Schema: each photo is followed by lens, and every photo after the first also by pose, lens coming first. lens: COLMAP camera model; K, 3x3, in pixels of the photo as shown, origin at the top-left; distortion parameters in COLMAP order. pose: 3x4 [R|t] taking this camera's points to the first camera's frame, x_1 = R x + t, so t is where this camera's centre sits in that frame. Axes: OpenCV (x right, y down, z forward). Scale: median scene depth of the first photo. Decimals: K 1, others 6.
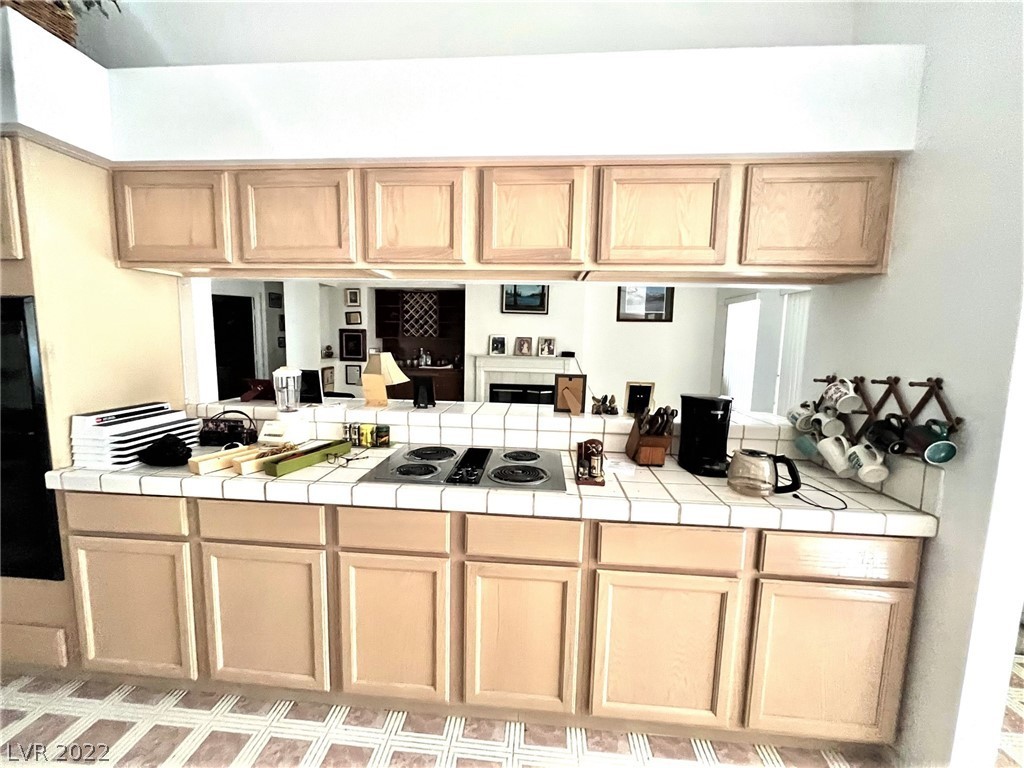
lens RADIAL K [[415.0, 0, 512.0], [0, 415.0, 384.0], [0, 0, 1]] dist [-0.002519, -0.000378]
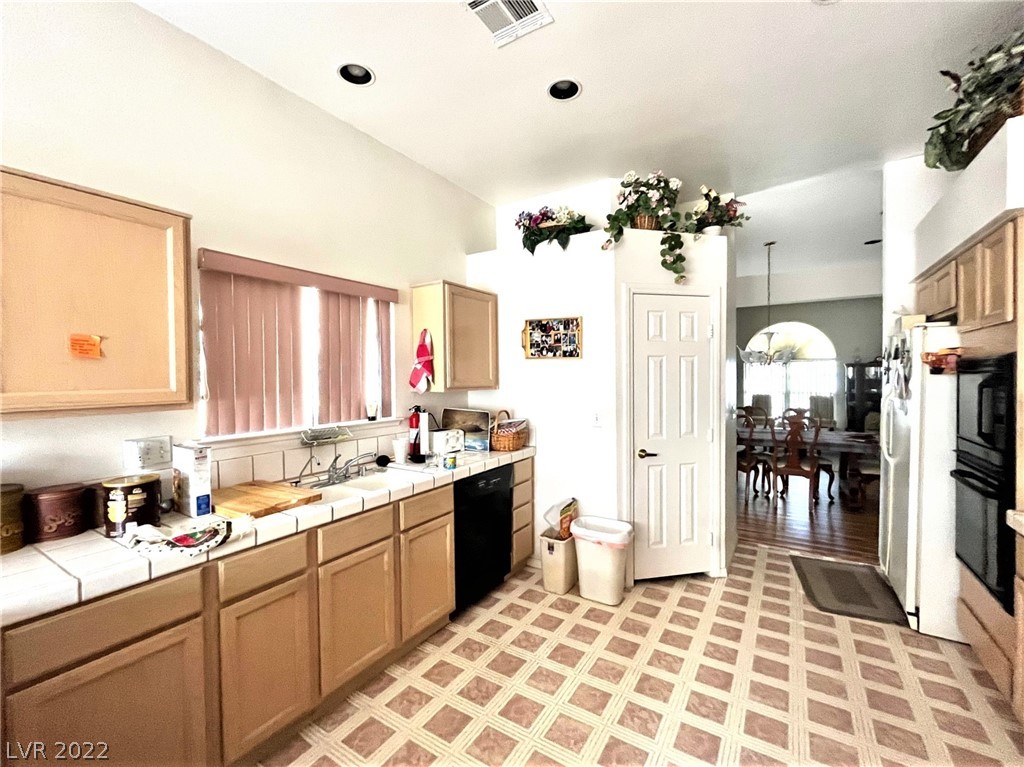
lens RADIAL K [[436.4, 0, 513.6], [0, 436.4, 380.8], [0, 0, 1]] dist [-0.001757, -0.000254]
pose [[-0.463632, -0.005265, -0.886012, 0.448167], [-0.101234, 0.993749, 0.047069, -0.042589], [0.880225, 0.111517, -0.461267, 0.291997]]
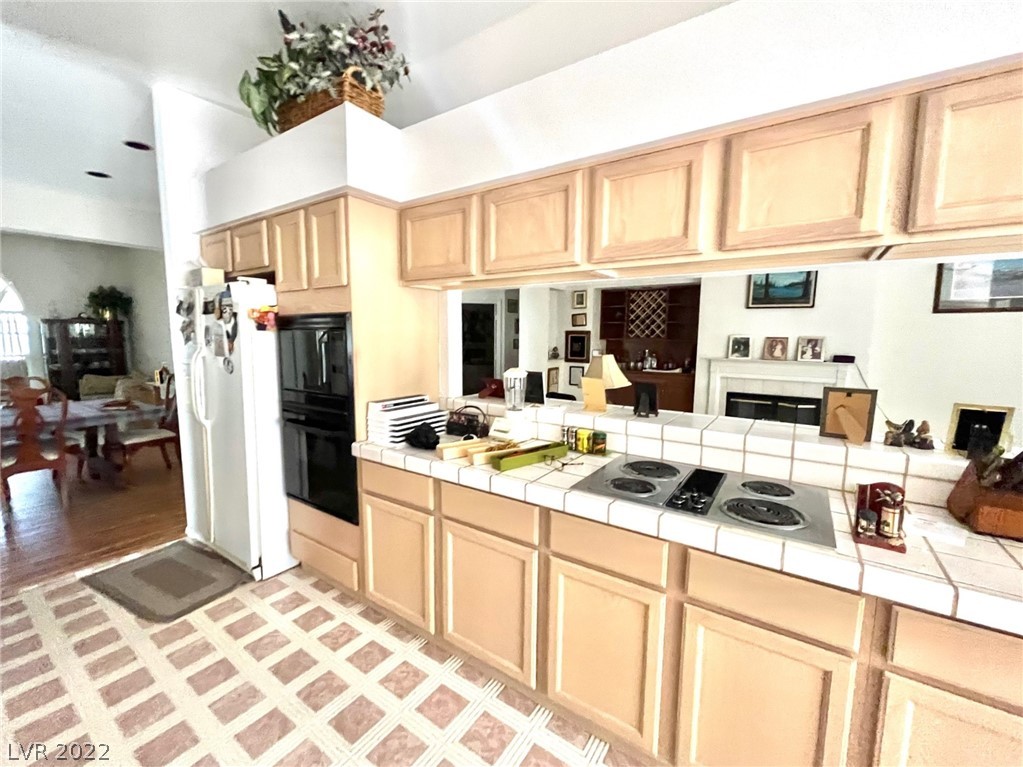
lens RADIAL K [[428.9, 0, 507.9], [0, 428.9, 382.8], [0, 0, 1]] dist [-0.001841, -0.000290]
pose [[0.863832, 0.043015, -0.501940, -0.003175], [-0.046702, 0.998895, 0.005228, -0.010313], [0.501610, 0.018925, 0.864887, 0.040776]]
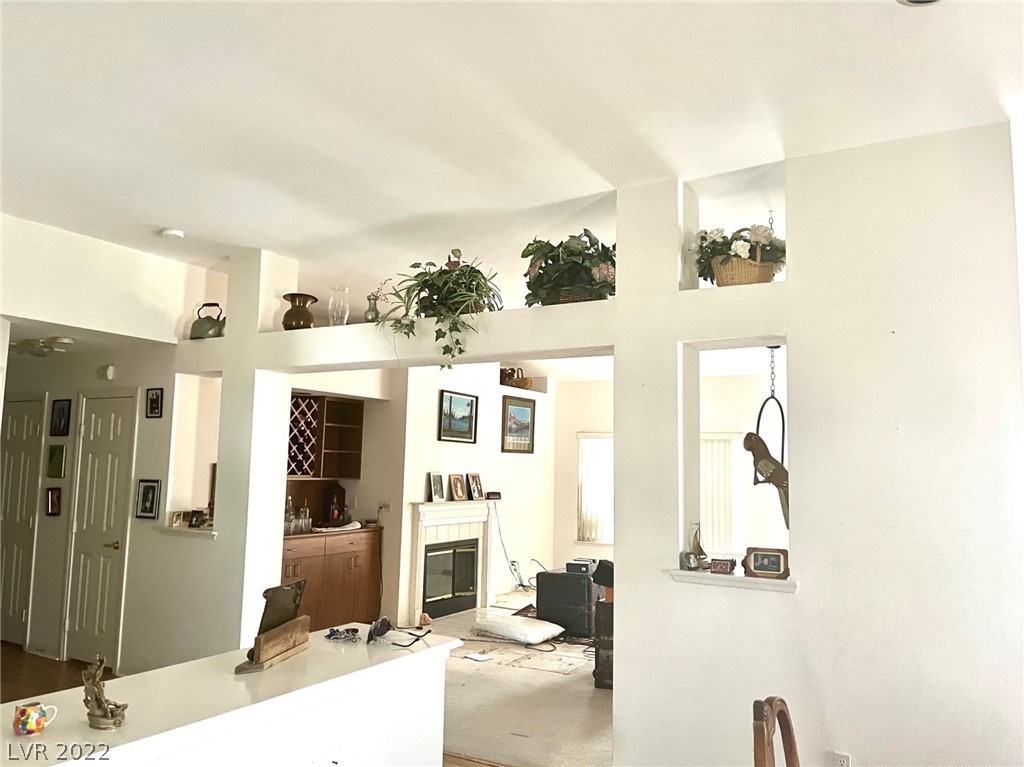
lens RADIAL K [[774.1, 0, 512.0], [0, 774.1, 383.5], [0, 0, 1]] dist [-0.000233, -0.000059]
pose [[0.438087, 0.084422, 0.894960, -4.114137], [0.087459, 0.986854, -0.135903, -0.277495], [-0.894668, 0.137810, 0.424945, 1.147805]]
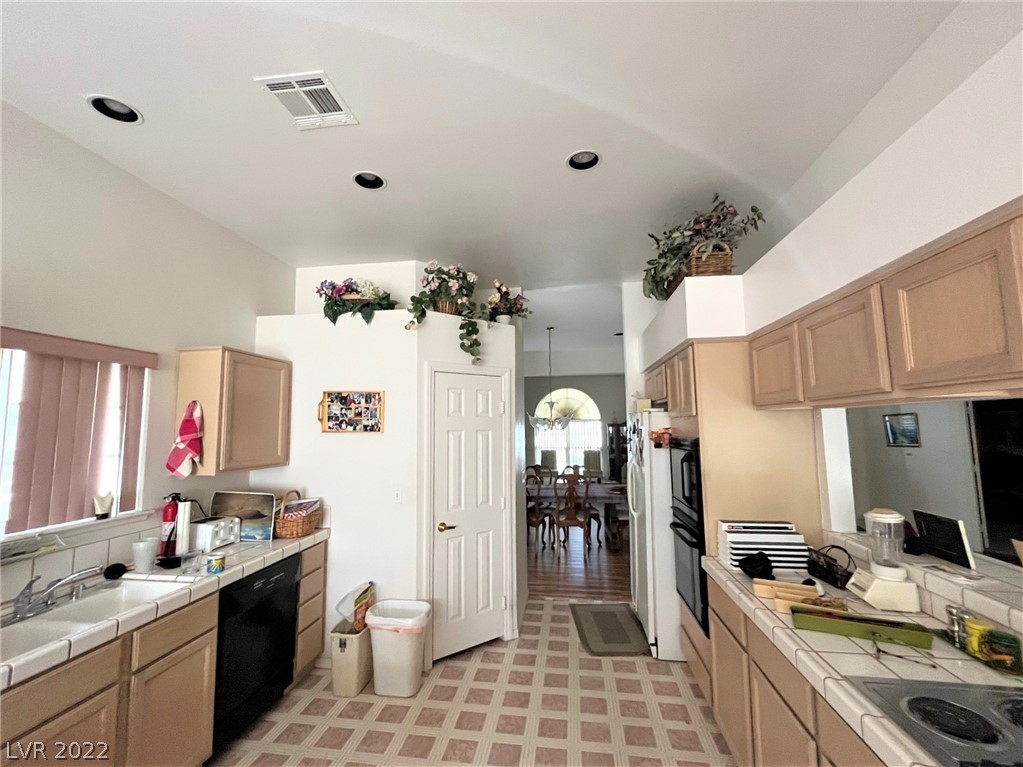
lens RADIAL K [[428.9, 0, 507.9], [0, 428.9, 382.8], [0, 0, 1]] dist [-0.001841, -0.000290]
pose [[-0.062990, -0.121254, -0.990621, 0.452790], [-0.101826, 0.988193, -0.114482, -0.133485], [0.992806, 0.093660, -0.074593, 0.316406]]
